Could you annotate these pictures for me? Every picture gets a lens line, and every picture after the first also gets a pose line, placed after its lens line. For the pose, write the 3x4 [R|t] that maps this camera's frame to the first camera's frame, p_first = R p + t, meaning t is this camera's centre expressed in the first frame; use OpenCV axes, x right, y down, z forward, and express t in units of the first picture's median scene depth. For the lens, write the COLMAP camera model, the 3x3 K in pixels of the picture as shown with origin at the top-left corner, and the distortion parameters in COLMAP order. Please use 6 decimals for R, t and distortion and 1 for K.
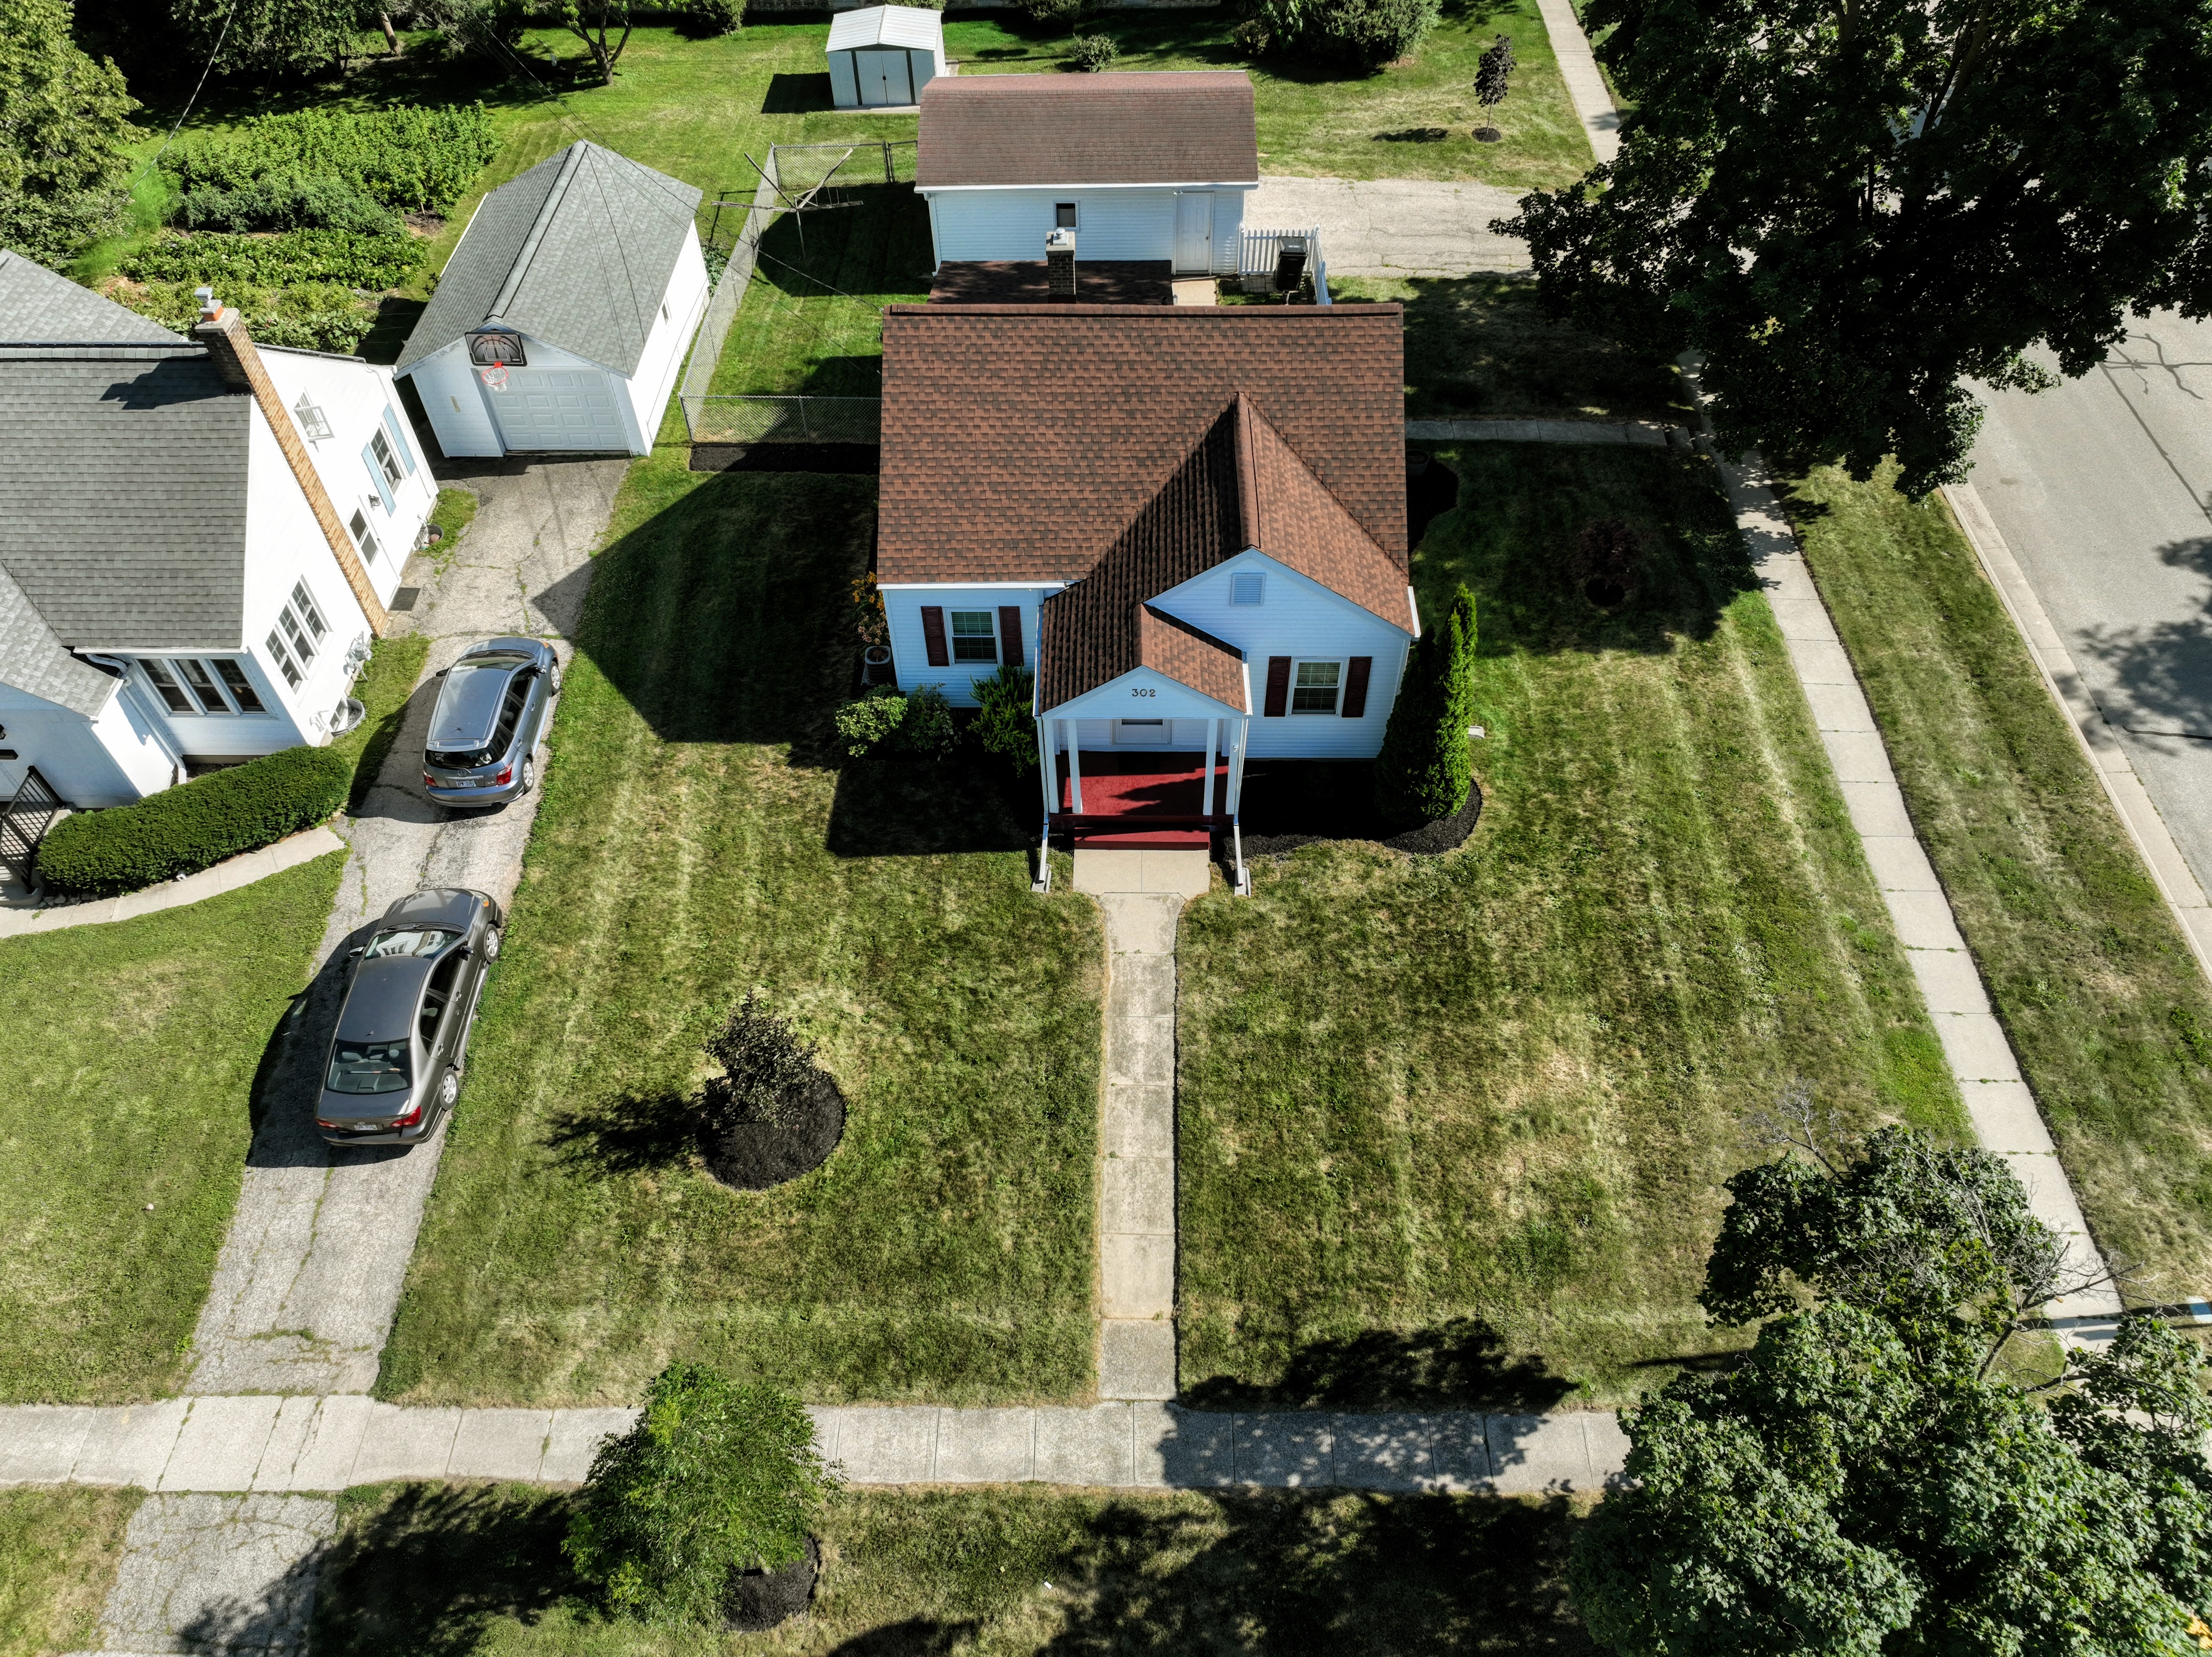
lens RADIAL K [[1548.3, 0, 1113.5], [0, 1548.3, 810.0], [0, 0, 1]] dist [0.001708, 0.010918]
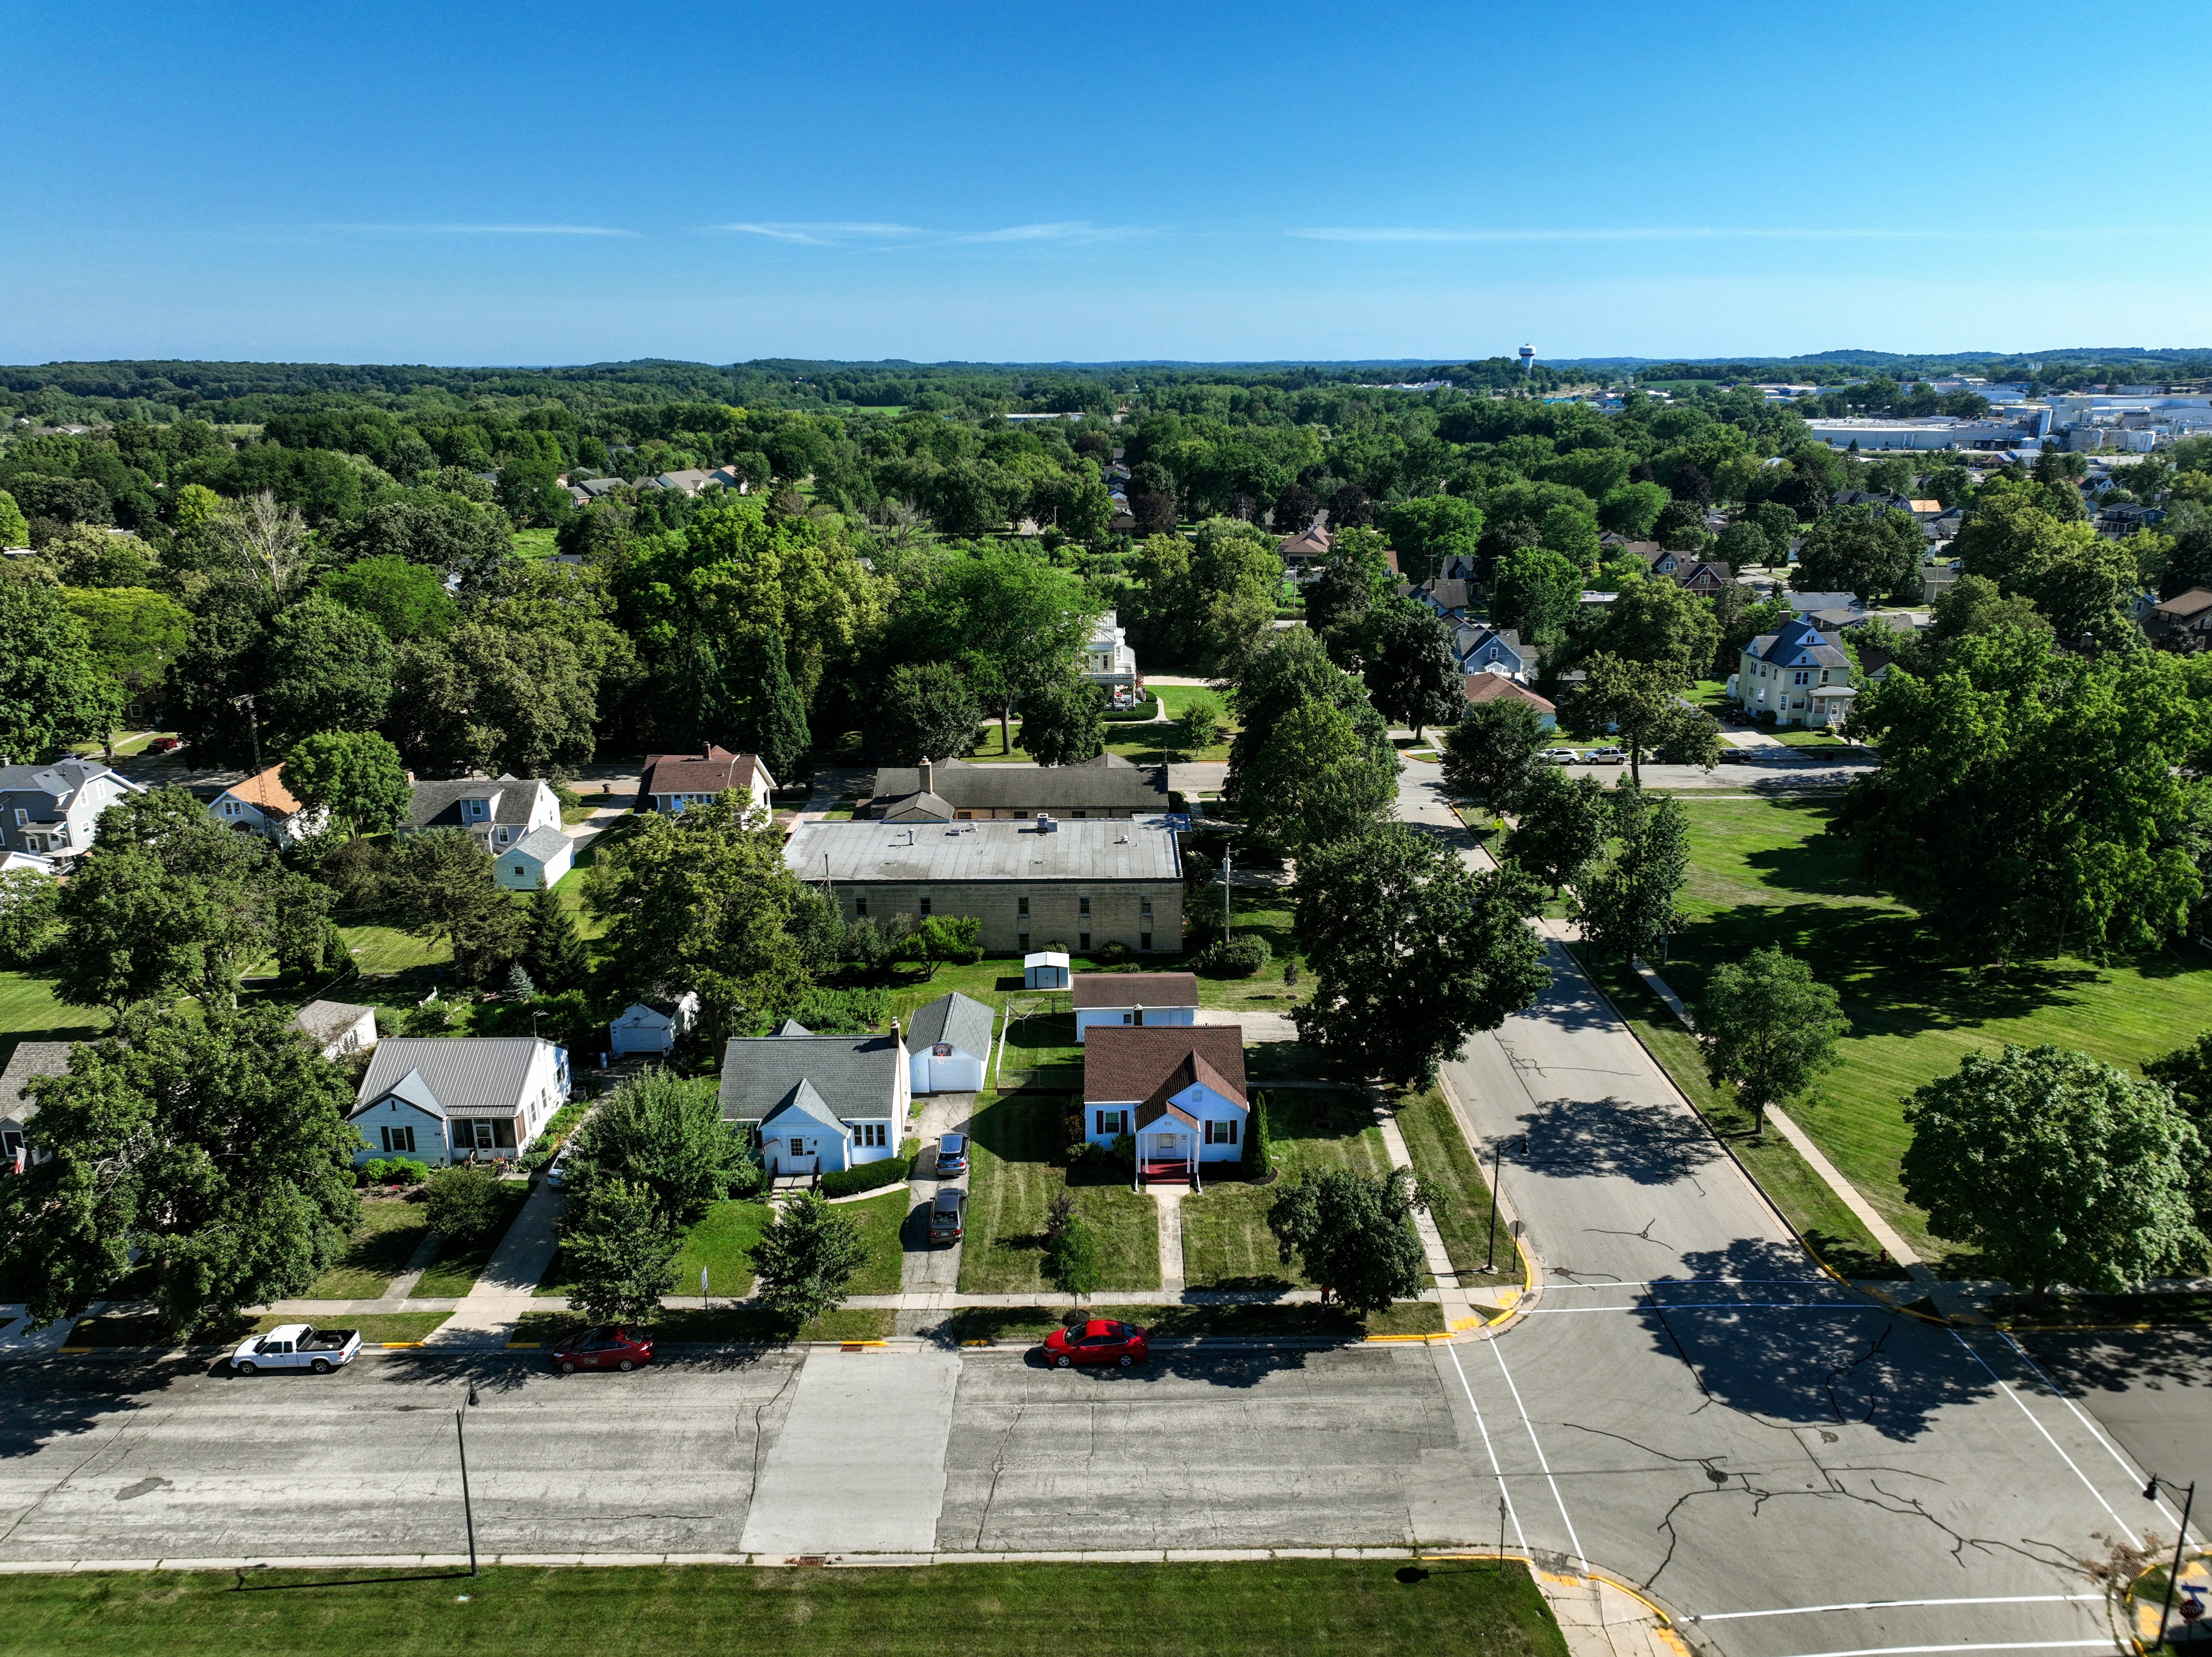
lens RADIAL K [[1548.3, 0, 1124.2], [0, 1548.3, 825.3], [0, 0, 1]] dist [0.001708, 0.010918]
pose [[0.999632, 0.002154, 0.027042, -0.164495], [0.012944, 0.838170, -0.545255, 1.188191], [-0.023840, 0.545404, 0.837834, -2.128263]]
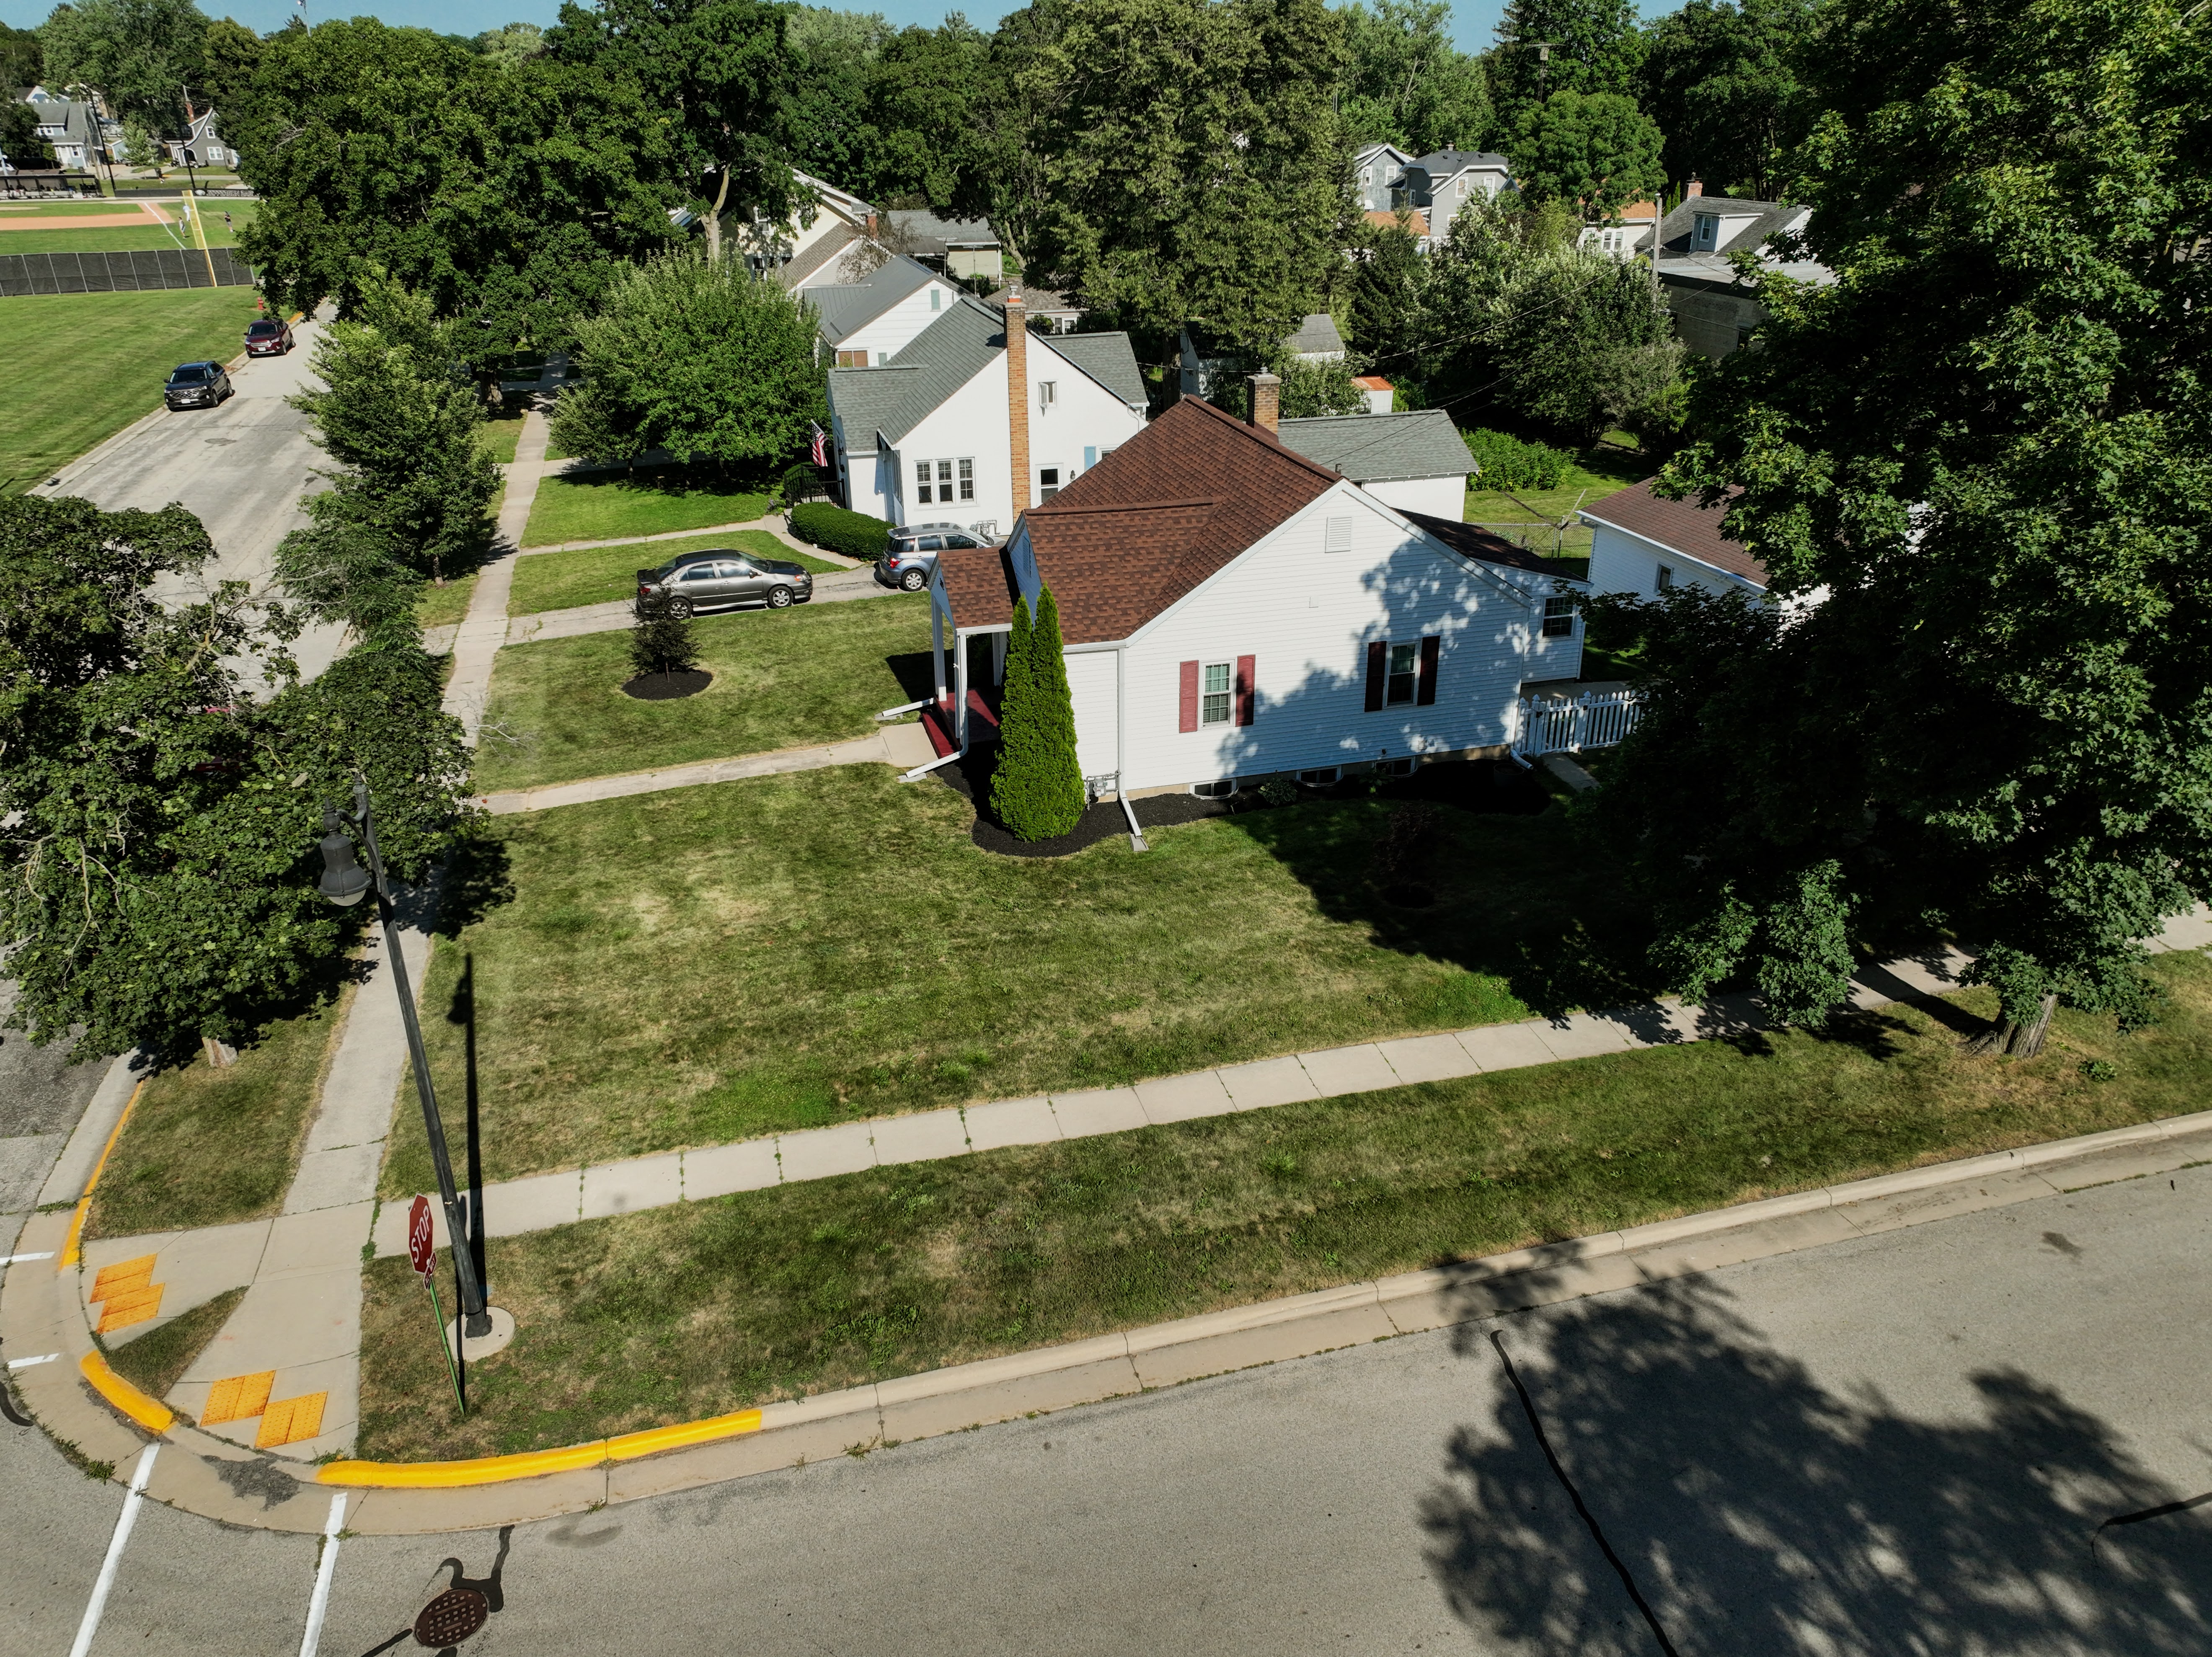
lens RADIAL K [[1548.3, 0, 1118.4], [0, 1548.3, 825.2], [0, 0, 1]] dist [0.001708, 0.010918]
pose [[0.287834, 0.415305, -0.862944, 1.223064], [-0.732079, 0.676349, 0.081319, -0.146627], [0.617424, 0.608337, 0.498713, 0.554952]]
